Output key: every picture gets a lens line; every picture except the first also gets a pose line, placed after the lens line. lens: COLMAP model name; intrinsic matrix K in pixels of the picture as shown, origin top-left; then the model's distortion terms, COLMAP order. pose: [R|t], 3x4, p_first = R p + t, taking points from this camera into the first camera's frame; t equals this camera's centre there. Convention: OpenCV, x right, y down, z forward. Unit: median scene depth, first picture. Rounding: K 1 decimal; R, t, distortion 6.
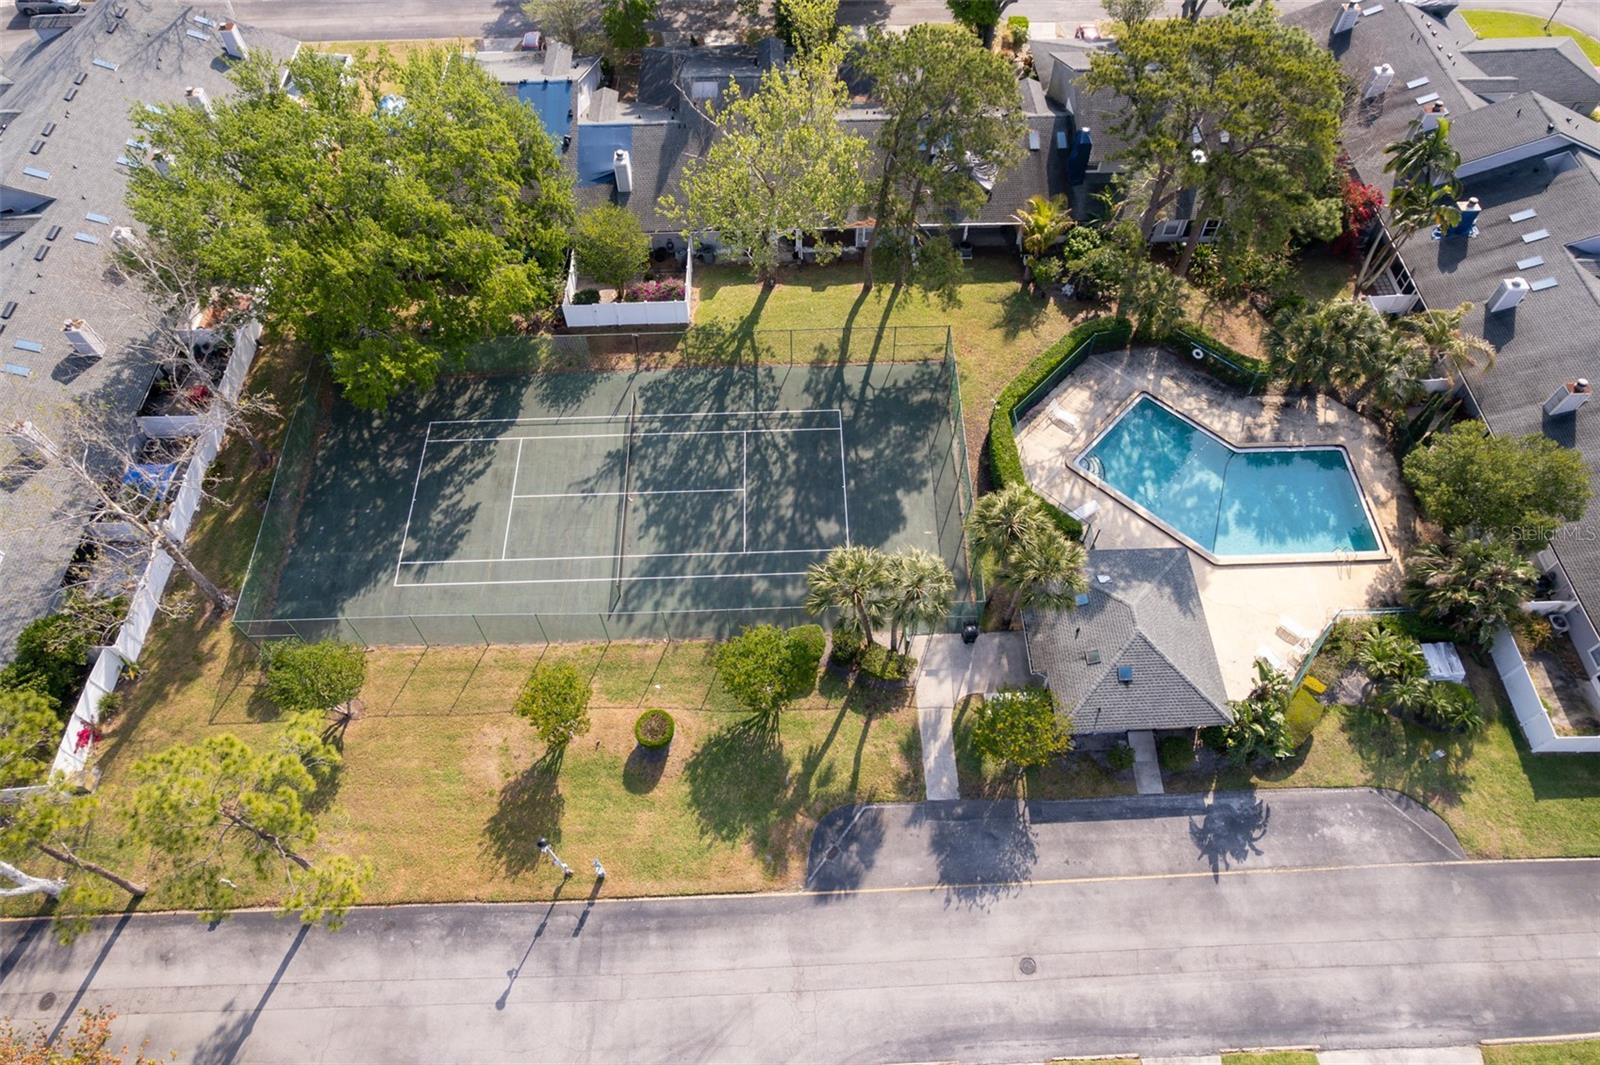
lens RADIAL K [[1033.2, 0, 806.7], [0, 1033.2, 533.7], [0, 0, 1]] dist [-0.076115, 0.067000]
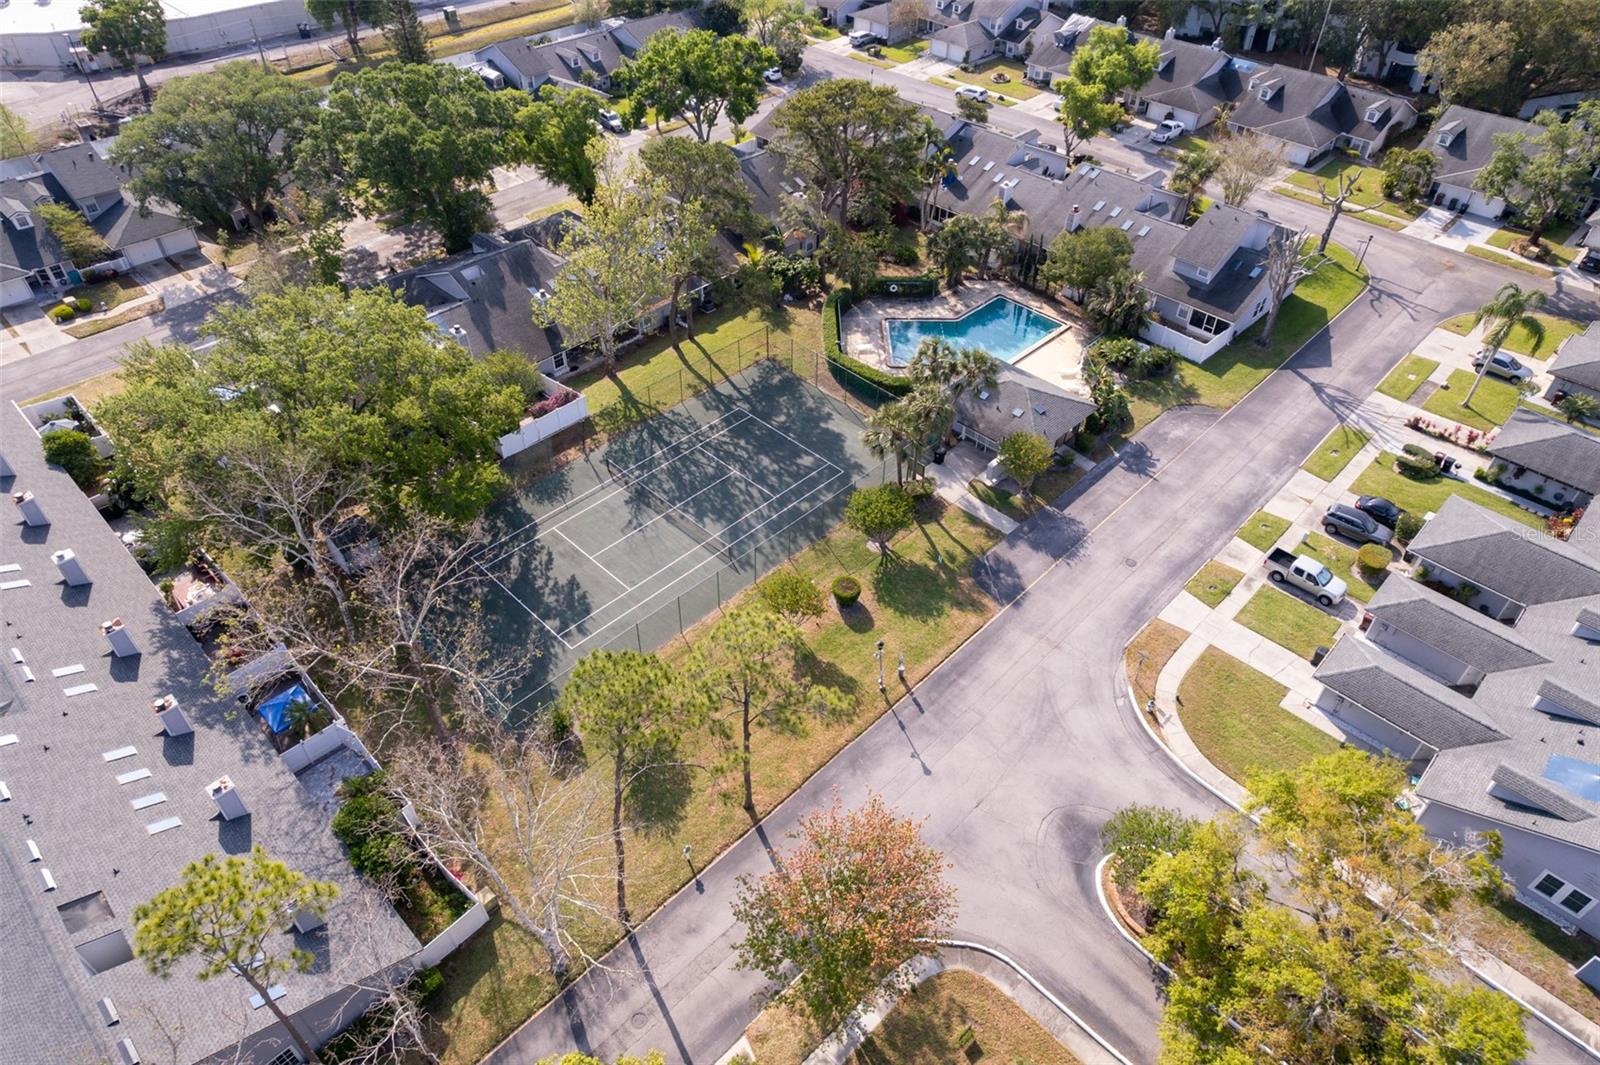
lens RADIAL K [[1033.2, 0, 806.7], [0, 1033.2, 533.7], [0, 0, 1]] dist [-0.076115, 0.067000]
pose [[0.719200, -0.452952, 0.526864, -0.761046], [0.568641, 0.819452, -0.071734, 0.176812], [-0.399248, 0.351188, 0.846917, -0.117217]]
